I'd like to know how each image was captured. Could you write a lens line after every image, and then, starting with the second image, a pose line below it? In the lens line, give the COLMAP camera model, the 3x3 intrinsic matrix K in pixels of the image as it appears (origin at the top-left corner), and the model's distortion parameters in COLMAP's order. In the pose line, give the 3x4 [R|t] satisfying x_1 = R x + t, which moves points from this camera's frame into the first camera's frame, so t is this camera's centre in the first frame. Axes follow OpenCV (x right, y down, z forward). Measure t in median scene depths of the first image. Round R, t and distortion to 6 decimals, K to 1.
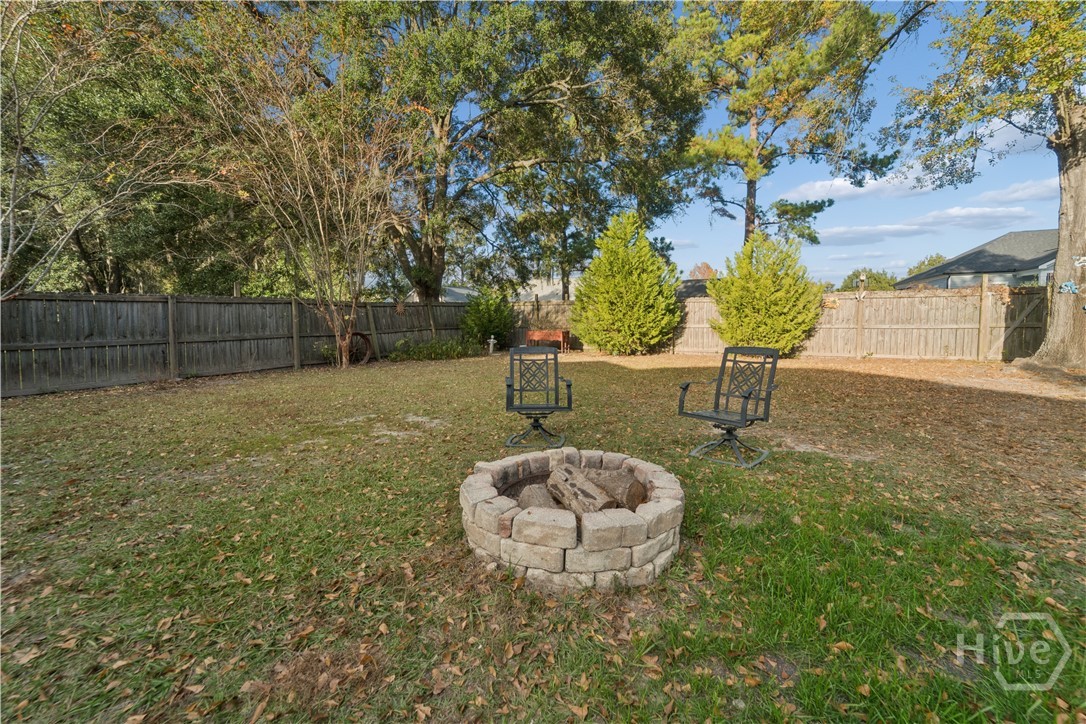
lens RADIAL K [[446.1, 0, 557.5], [0, 446.1, 350.3], [0, 0, 1]] dist [0.002615, -0.001932]
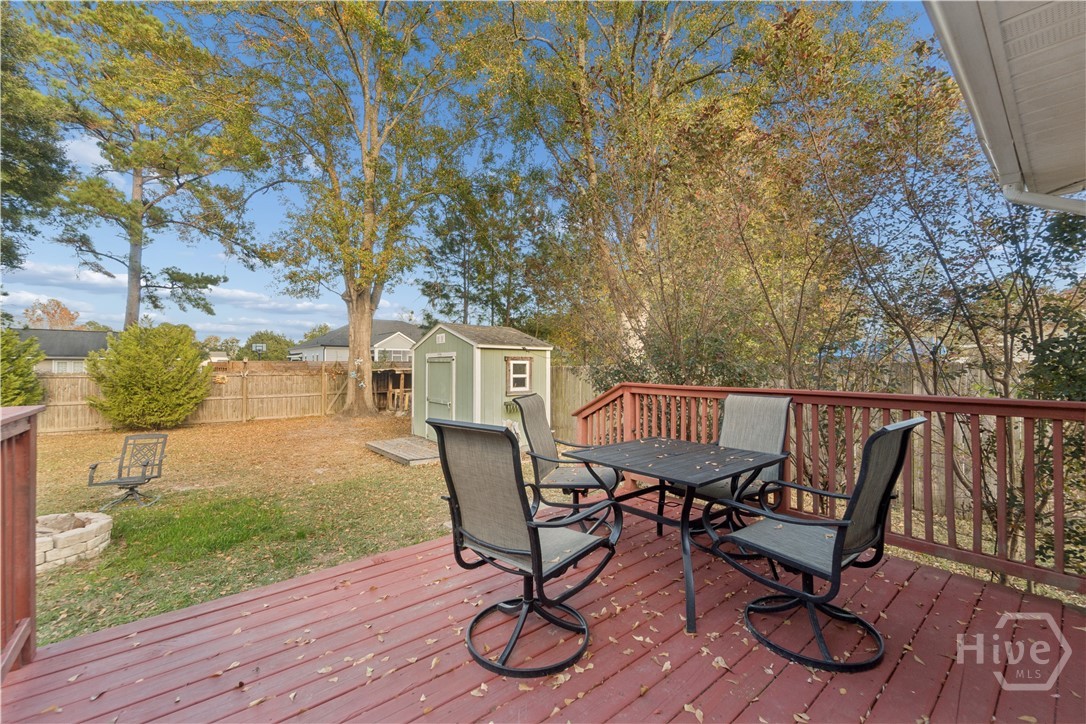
lens RADIAL K [[446.1, 0, 552.9], [0, 446.1, 360.6], [0, 0, 1]] dist [0.002615, -0.001932]
pose [[0.398865, 0.019057, 0.916812, -0.166762], [0.069969, 0.996237, -0.051148, -0.030736], [-0.914337, 0.084550, 0.396030, -0.359738]]
